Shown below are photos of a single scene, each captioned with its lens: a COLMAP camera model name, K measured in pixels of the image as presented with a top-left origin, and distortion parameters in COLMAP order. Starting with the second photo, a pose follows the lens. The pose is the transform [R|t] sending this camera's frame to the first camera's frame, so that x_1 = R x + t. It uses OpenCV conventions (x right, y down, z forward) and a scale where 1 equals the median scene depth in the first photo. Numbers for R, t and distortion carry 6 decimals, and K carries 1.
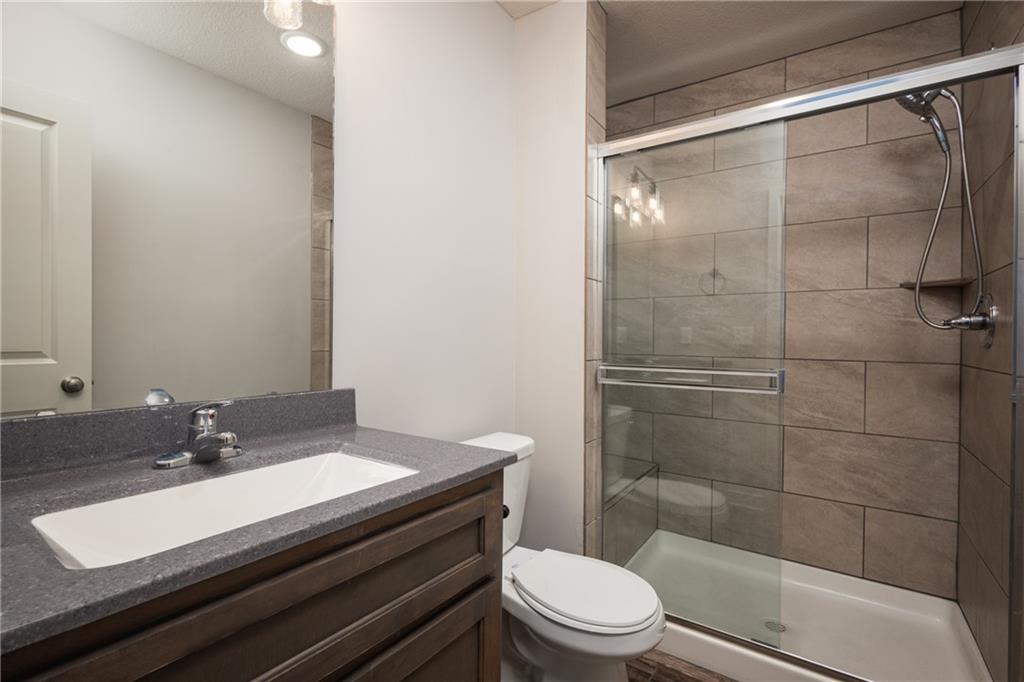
lens RADIAL K [[475.9, 0, 512.0], [0, 475.9, 341.0], [0, 0, 1]] dist [0.010215, -0.001484]
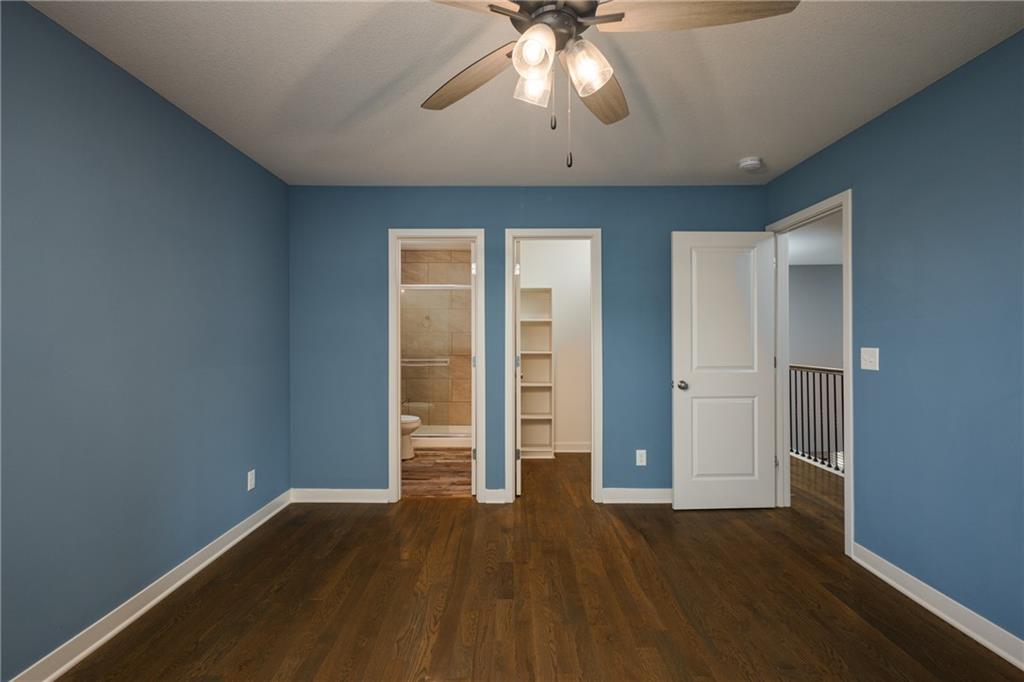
lens RADIAL K [[475.9, 0, 512.0], [0, 475.9, 341.0], [0, 0, 1]] dist [0.010215, -0.001484]
pose [[0.830988, -0.011991, 0.556161, -0.710314], [0.017212, 0.999843, -0.004160, -0.030782], [-0.556024, 0.013030, 0.831064, -1.564707]]
